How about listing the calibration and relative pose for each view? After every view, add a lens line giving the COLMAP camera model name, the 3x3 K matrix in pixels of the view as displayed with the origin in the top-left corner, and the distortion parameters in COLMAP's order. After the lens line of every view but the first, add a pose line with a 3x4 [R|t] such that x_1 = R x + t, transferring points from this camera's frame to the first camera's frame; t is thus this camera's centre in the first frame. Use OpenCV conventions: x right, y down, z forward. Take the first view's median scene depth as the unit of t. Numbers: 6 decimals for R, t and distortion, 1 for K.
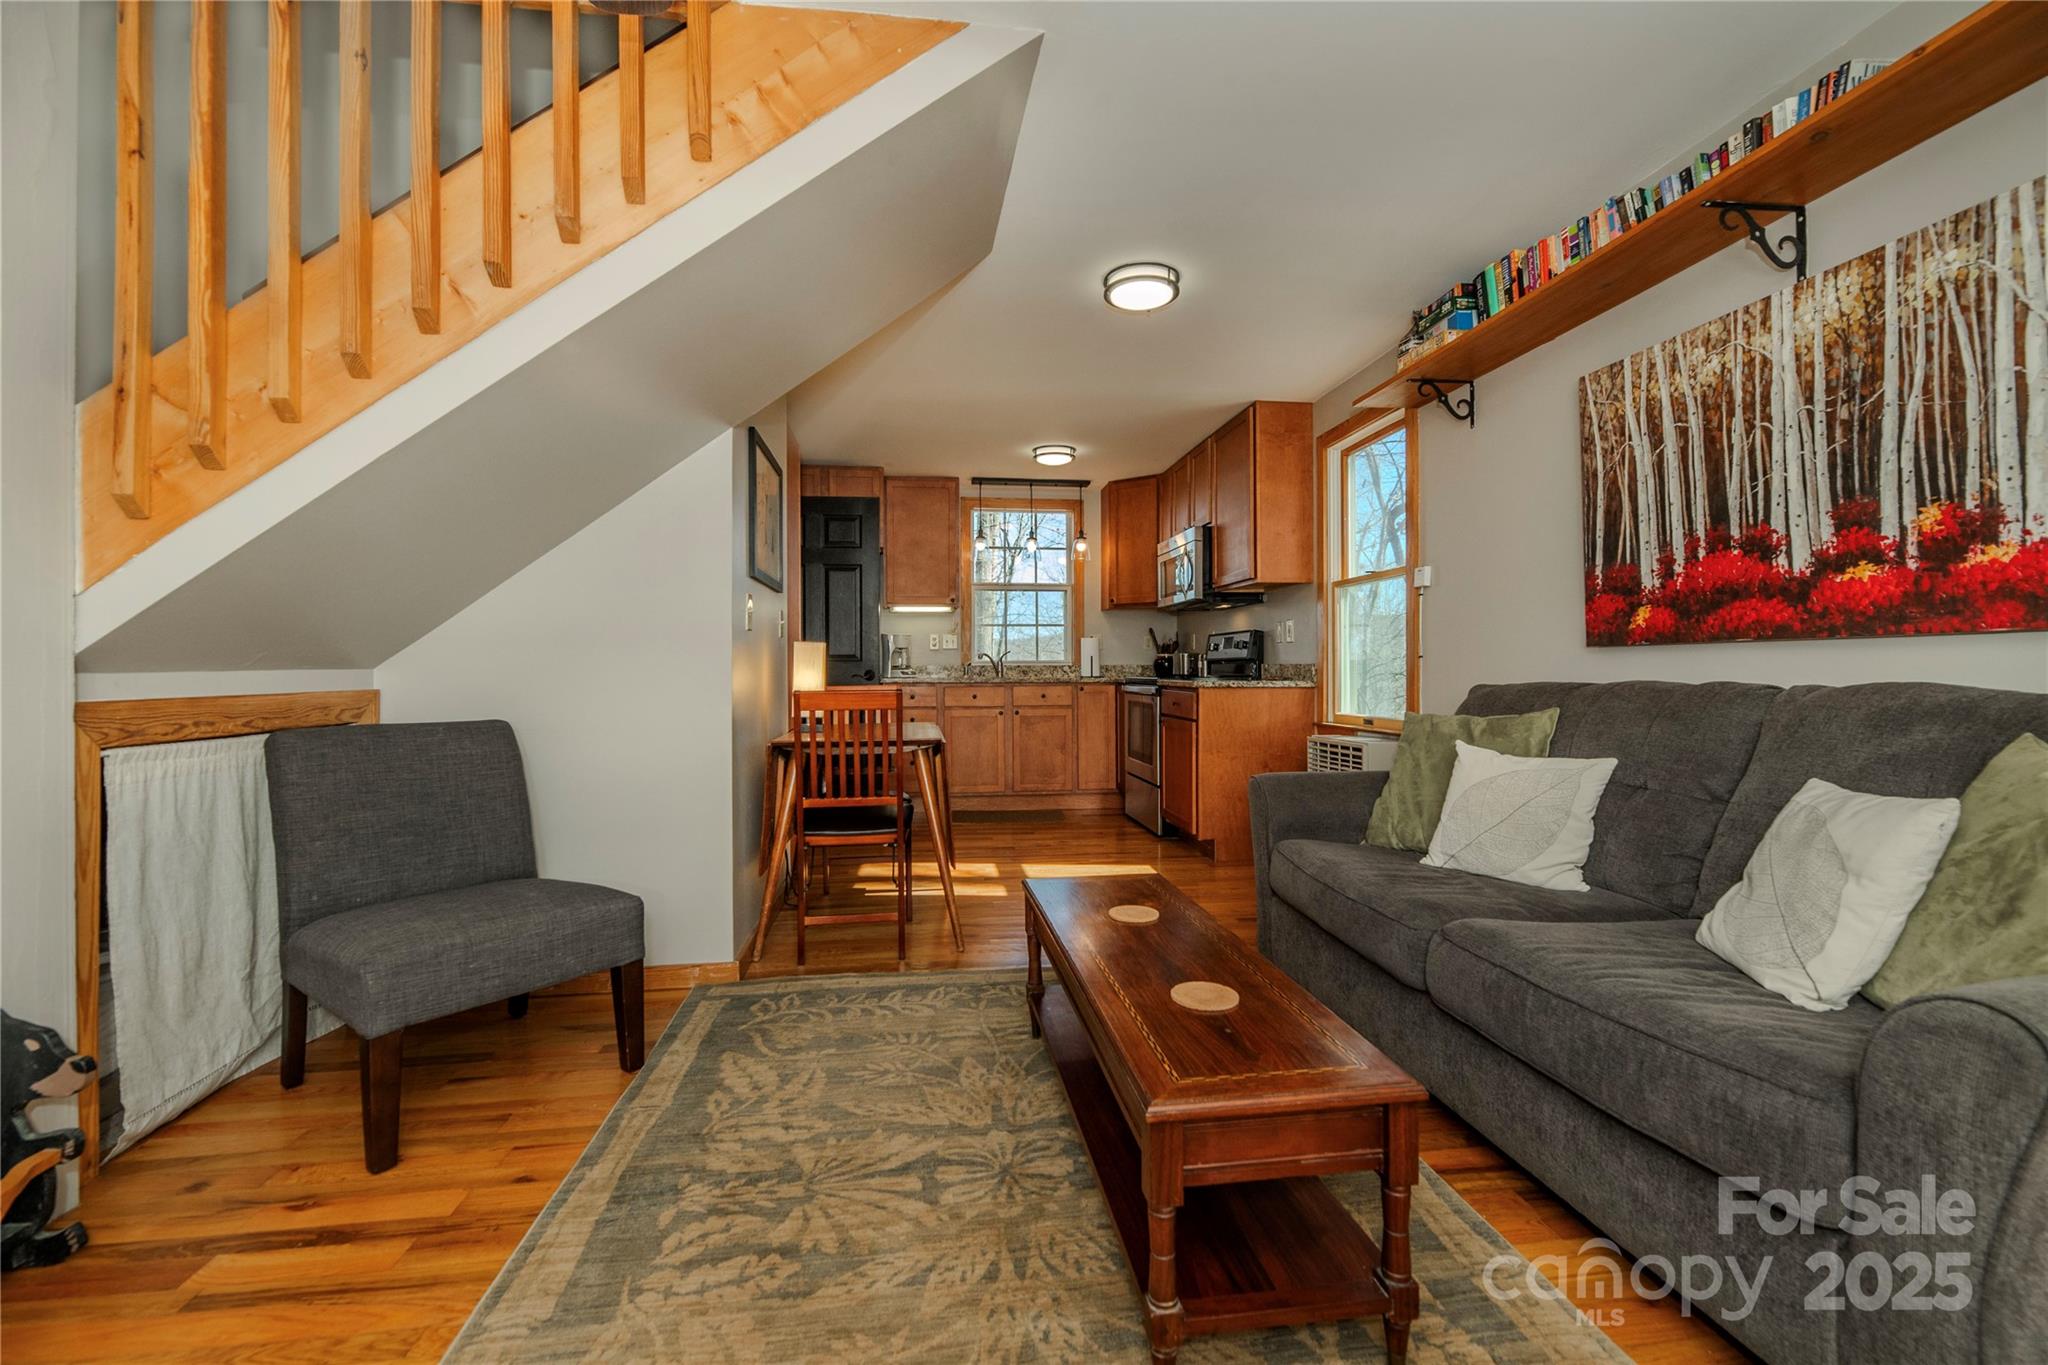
lens RADIAL K [[860.3, 0, 1024.0], [0, 860.3, 682.5], [0, 0, 1]] dist [-0.000416, -0.000051]
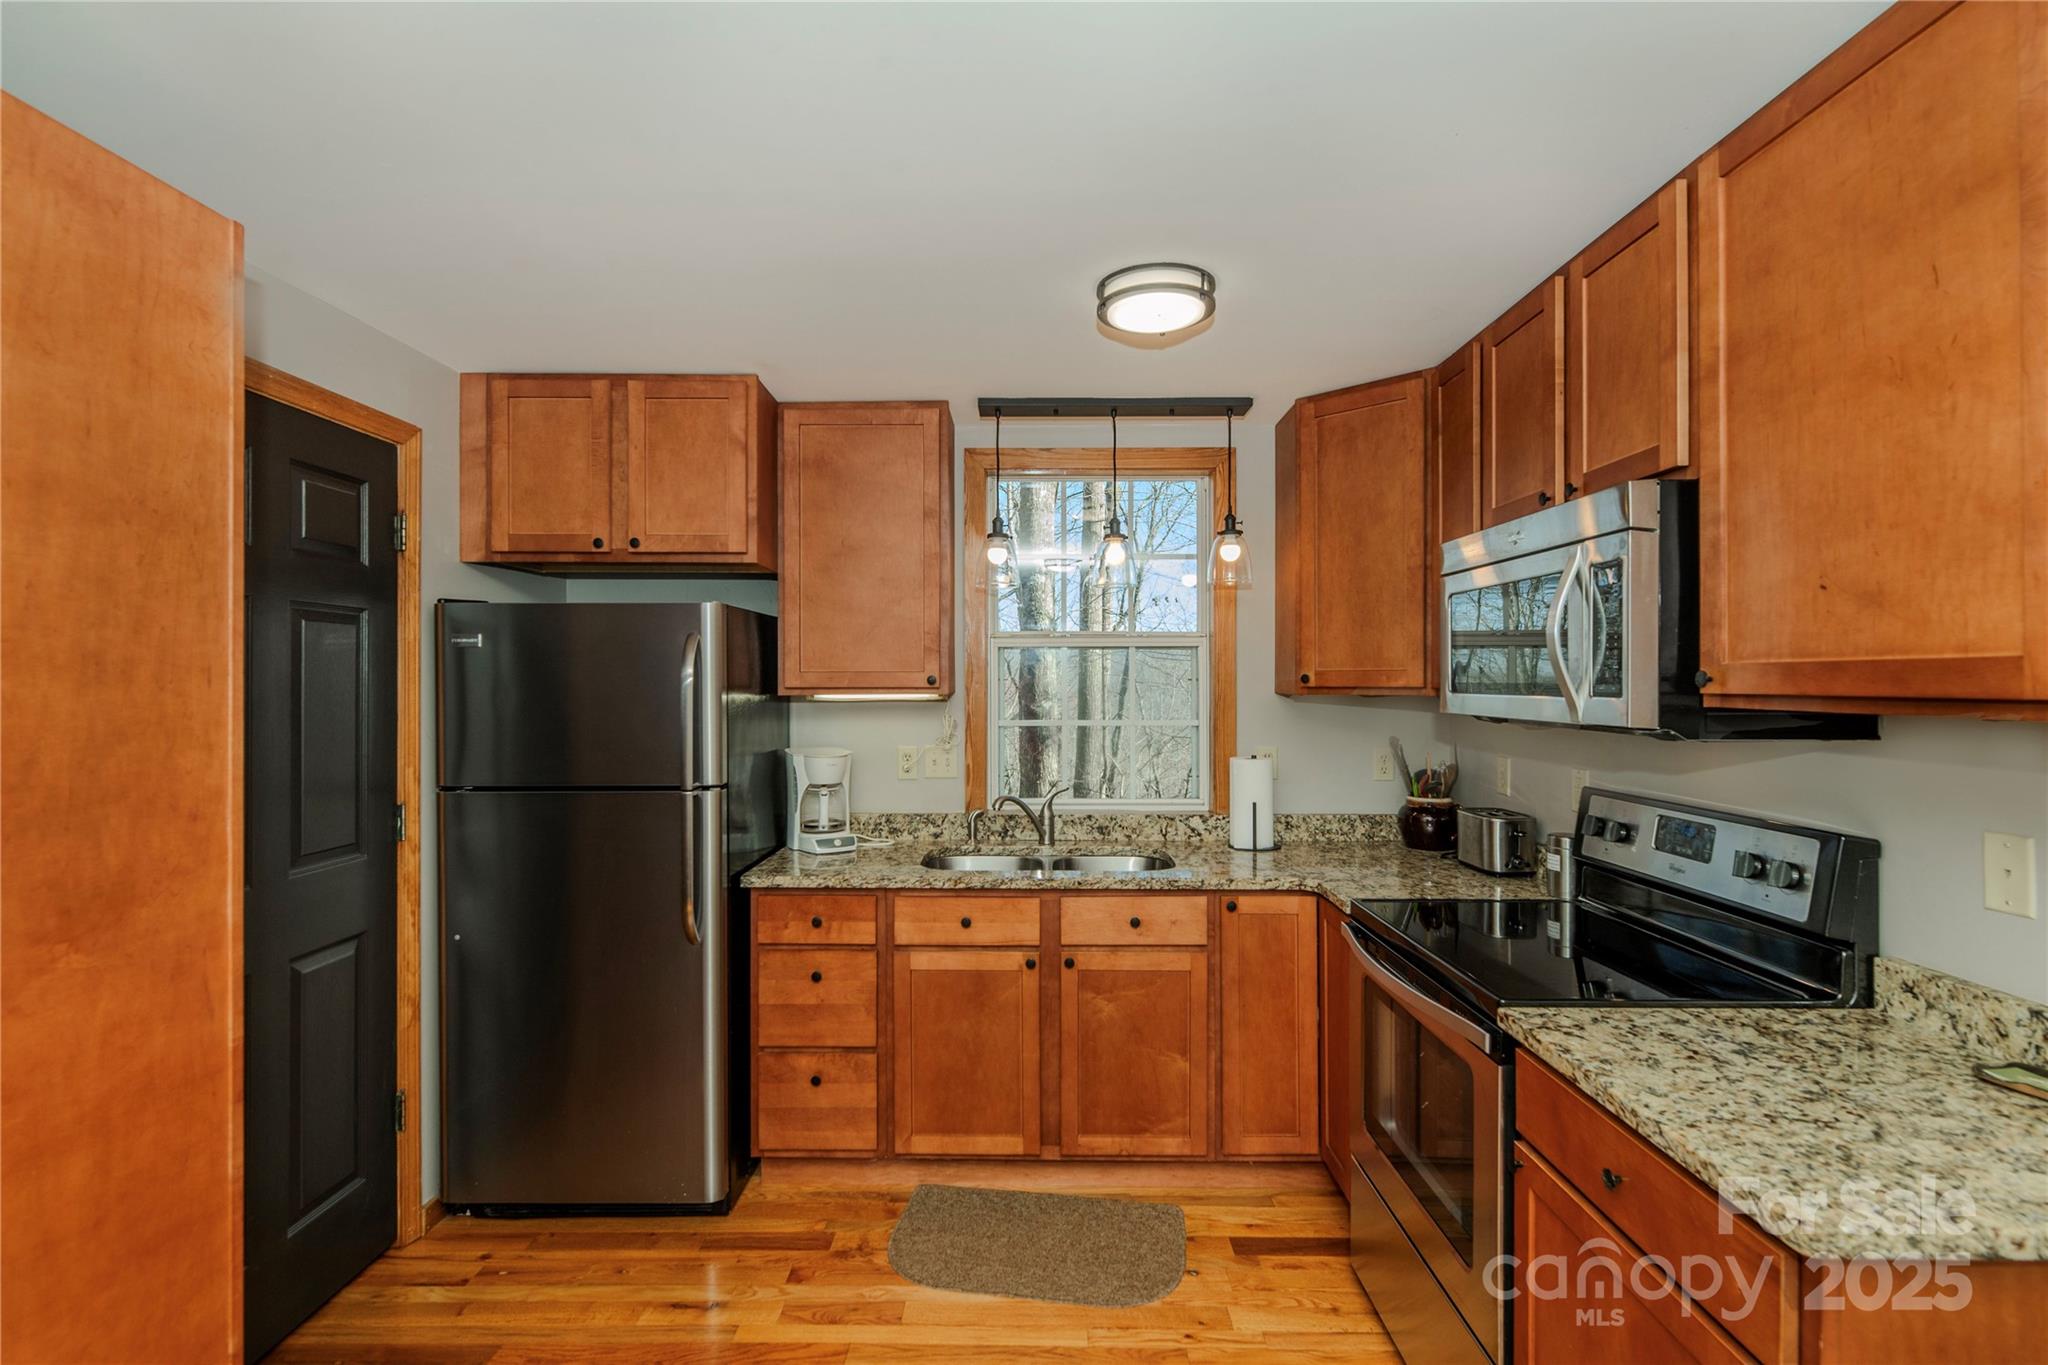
lens RADIAL K [[953.0, 0, 1024.0], [0, 953.0, 682.5], [0, 0, 1]] dist [-0.009423, -0.000468]
pose [[0.989877, 0.000927, -0.141927, 0.031896], [-0.003176, 0.999873, -0.015624, -0.085308], [0.141894, 0.015917, 0.989754, 0.515969]]
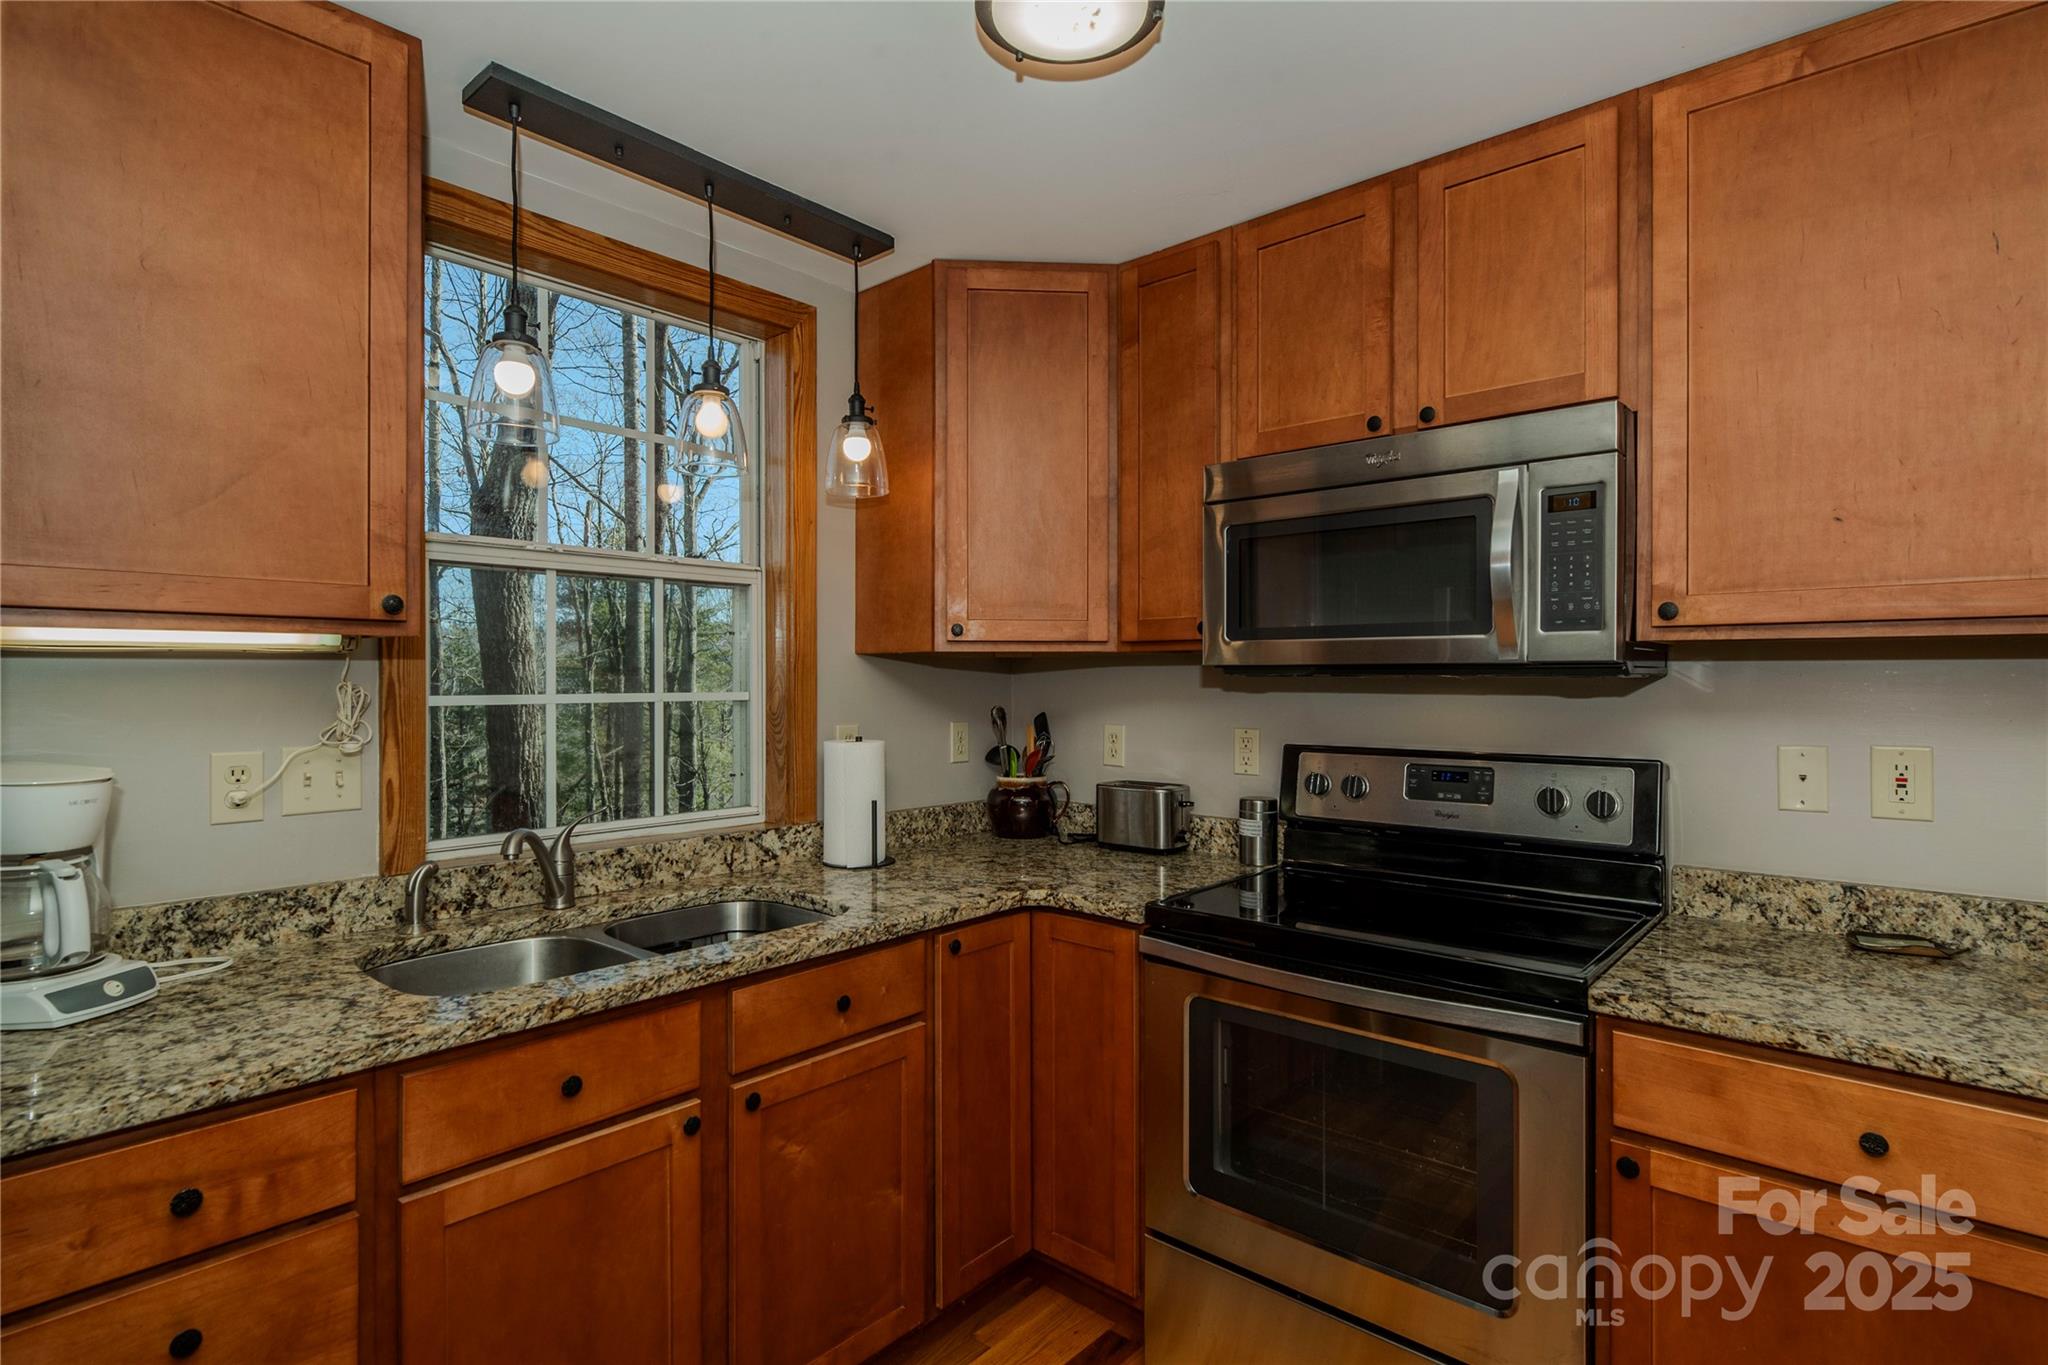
lens RADIAL K [[1014.3, 0, 1024.0], [0, 1014.3, 682.5], [0, 0, 1]] dist [-0.005046, -0.000294]
pose [[0.754218, -0.002024, 0.656621, -0.126117], [0.010934, 0.999895, -0.009478, -0.071396], [-0.656533, 0.014328, 0.754161, 0.697314]]
